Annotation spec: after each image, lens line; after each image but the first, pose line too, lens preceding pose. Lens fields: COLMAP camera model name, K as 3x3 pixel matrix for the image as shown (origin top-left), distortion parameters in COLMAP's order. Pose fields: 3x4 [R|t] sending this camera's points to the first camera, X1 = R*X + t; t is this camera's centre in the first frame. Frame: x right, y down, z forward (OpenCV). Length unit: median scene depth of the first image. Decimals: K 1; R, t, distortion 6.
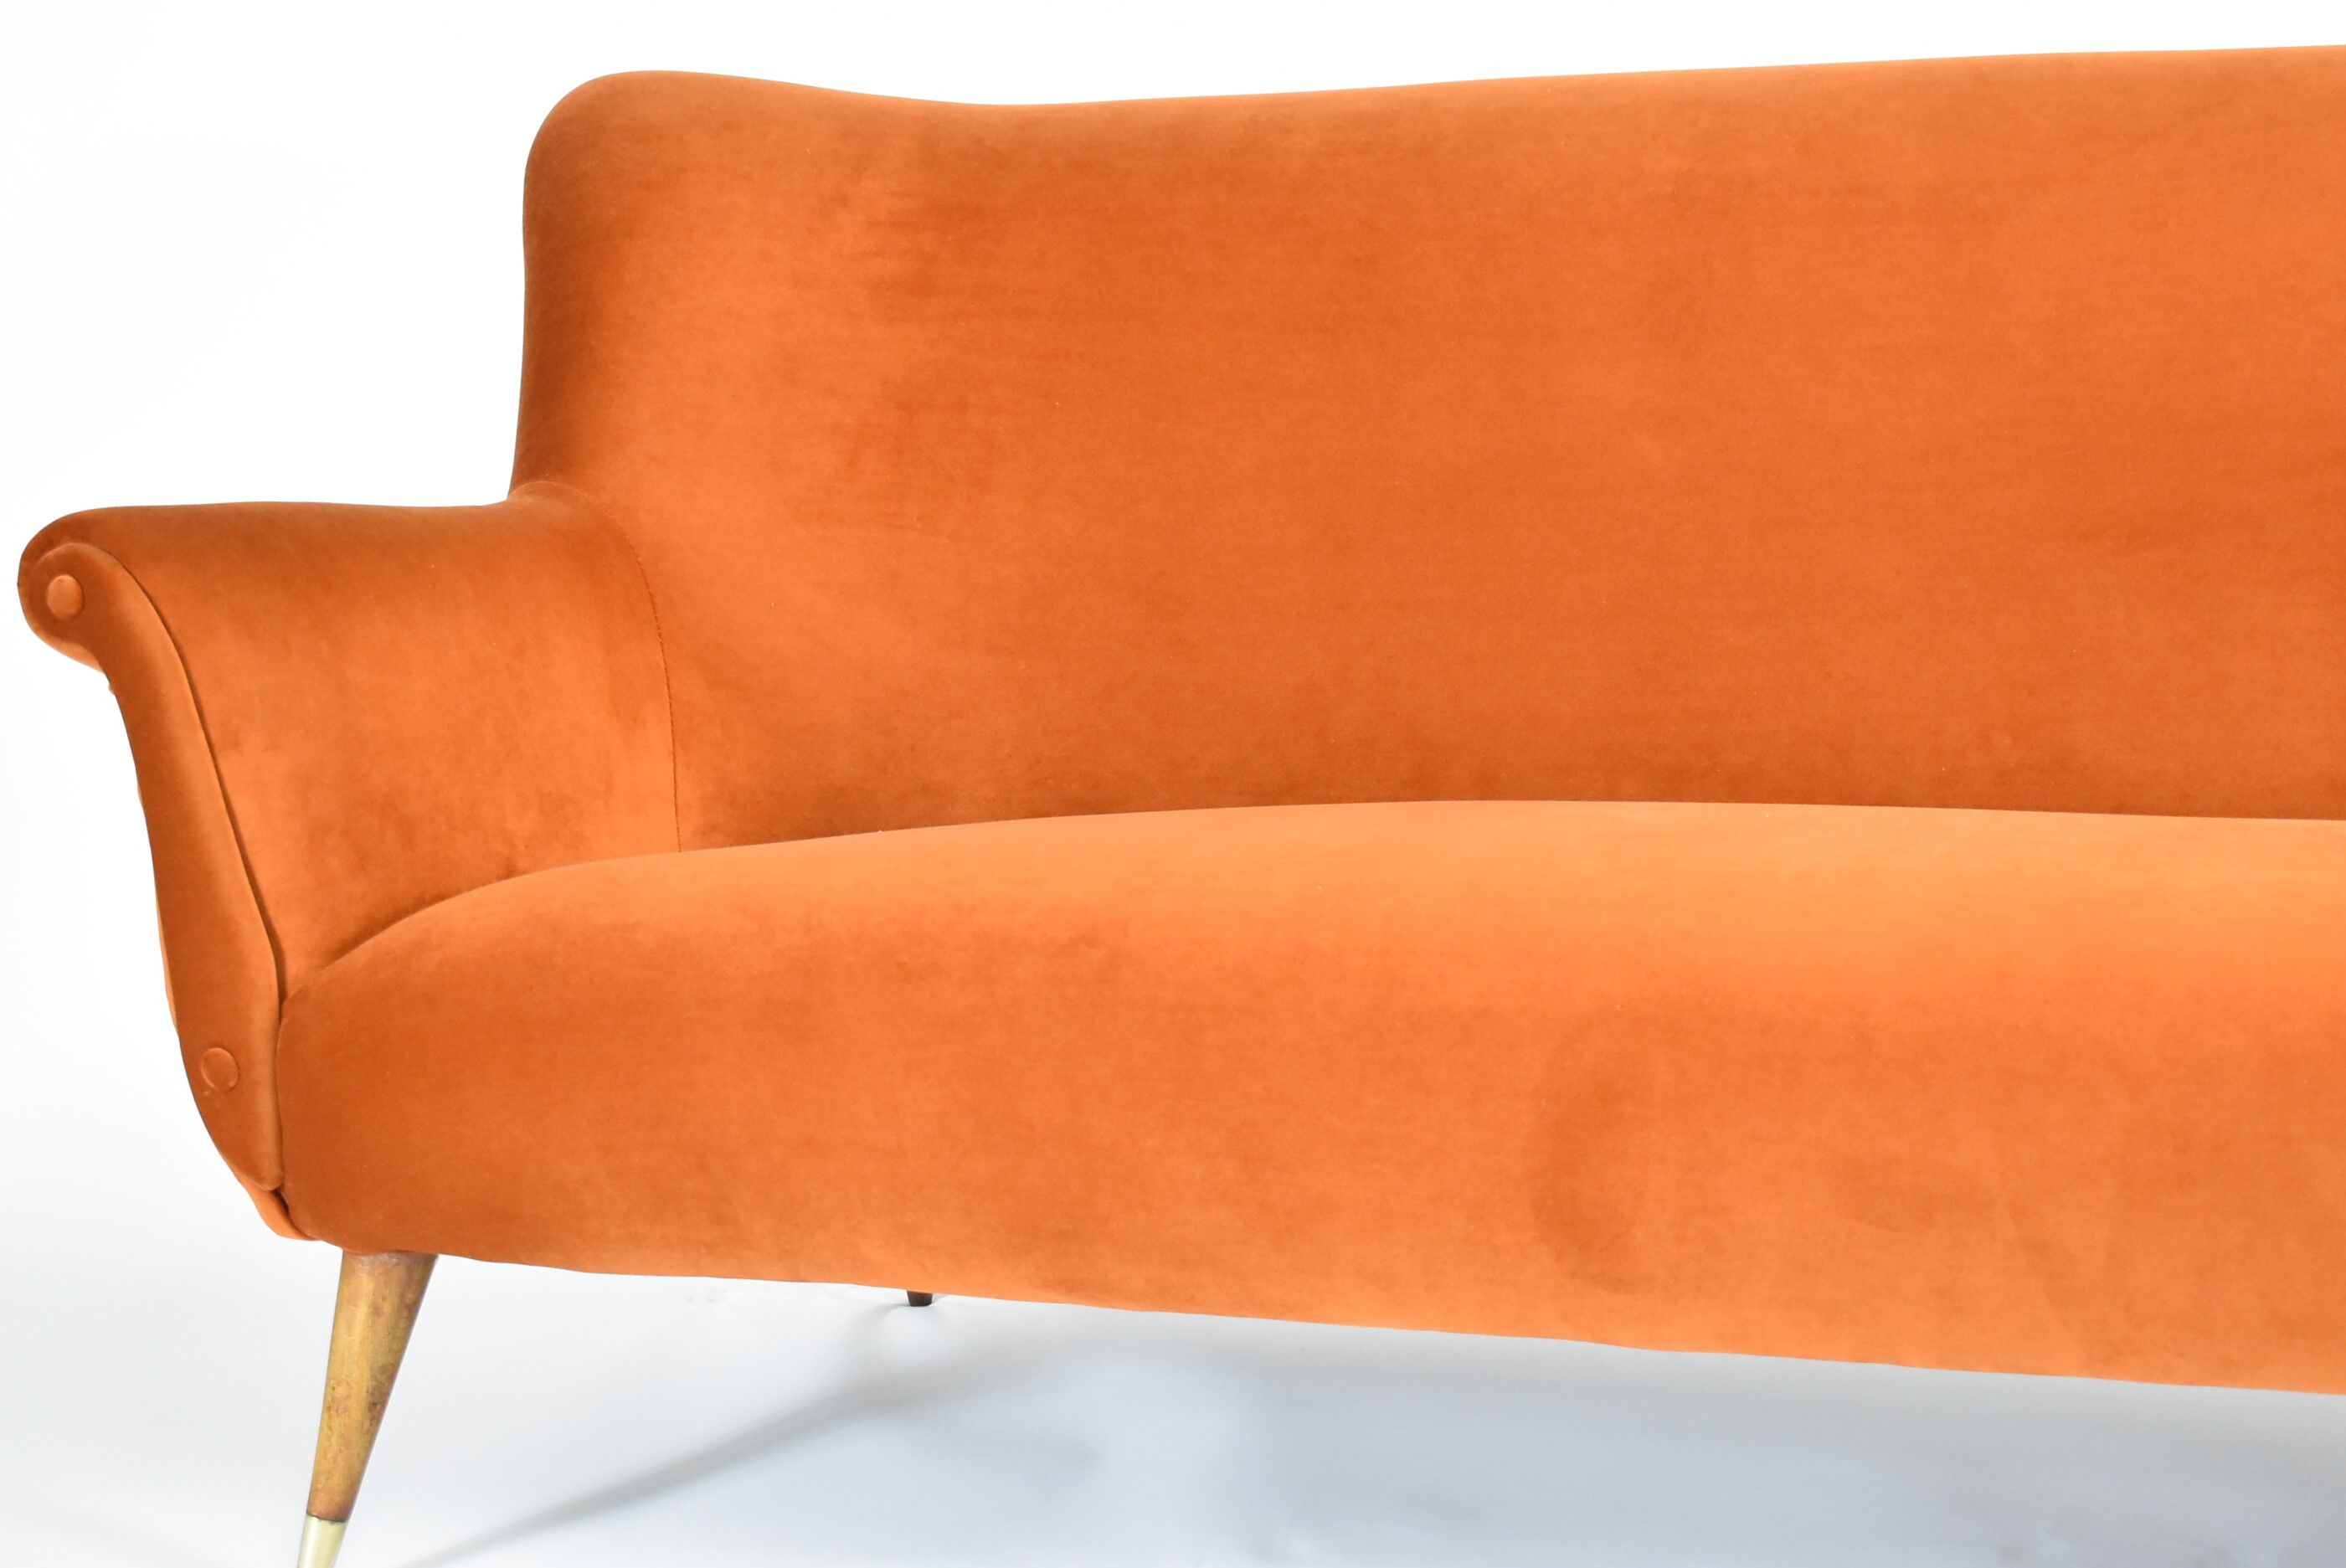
lens RADIAL K [[3815.3, 0, 1173.0], [0, 3815.3, 784.0], [0, 0, 1]] dist [-0.008288, -0.093100]
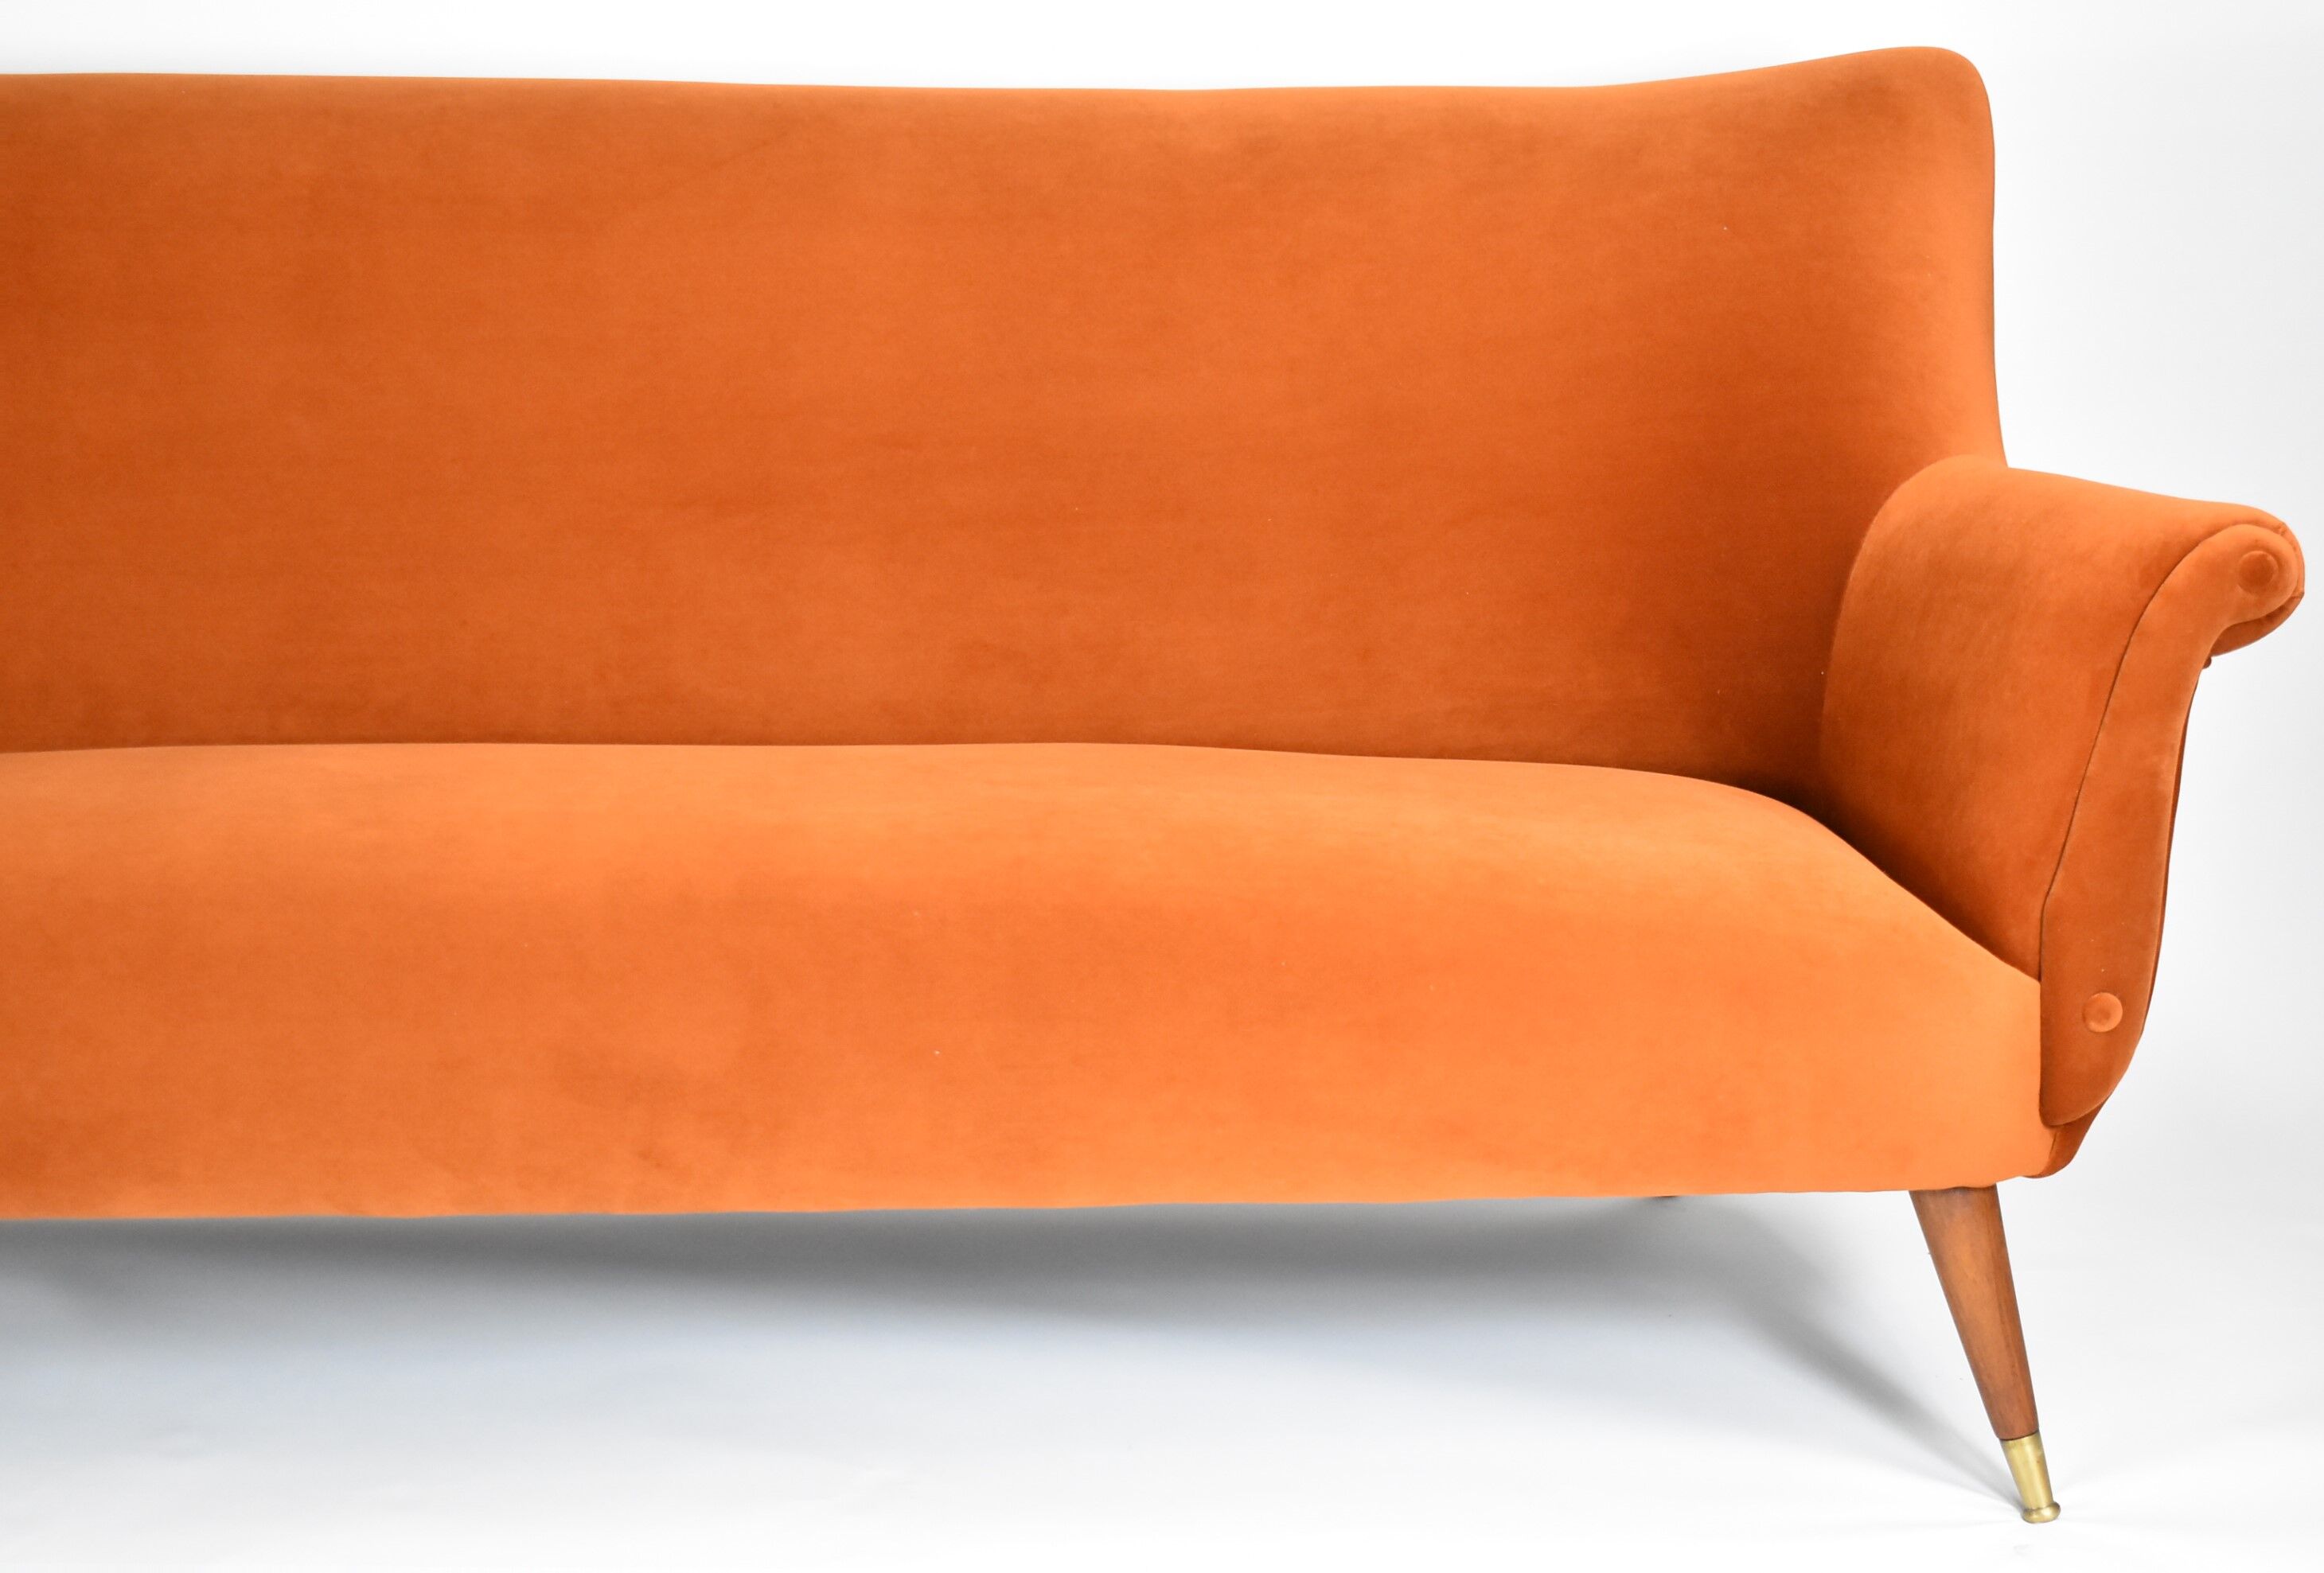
lens RADIAL K [[4136.9, 0, 1162.0], [0, 4136.9, 786.5], [0, 0, 1]] dist [0.013537, 0.125725]
pose [[0.912134, -0.043025, 0.407627, -0.156064], [0.018070, 0.997730, 0.064877, -0.058712], [-0.409493, -0.051811, 0.910841, -0.247563]]
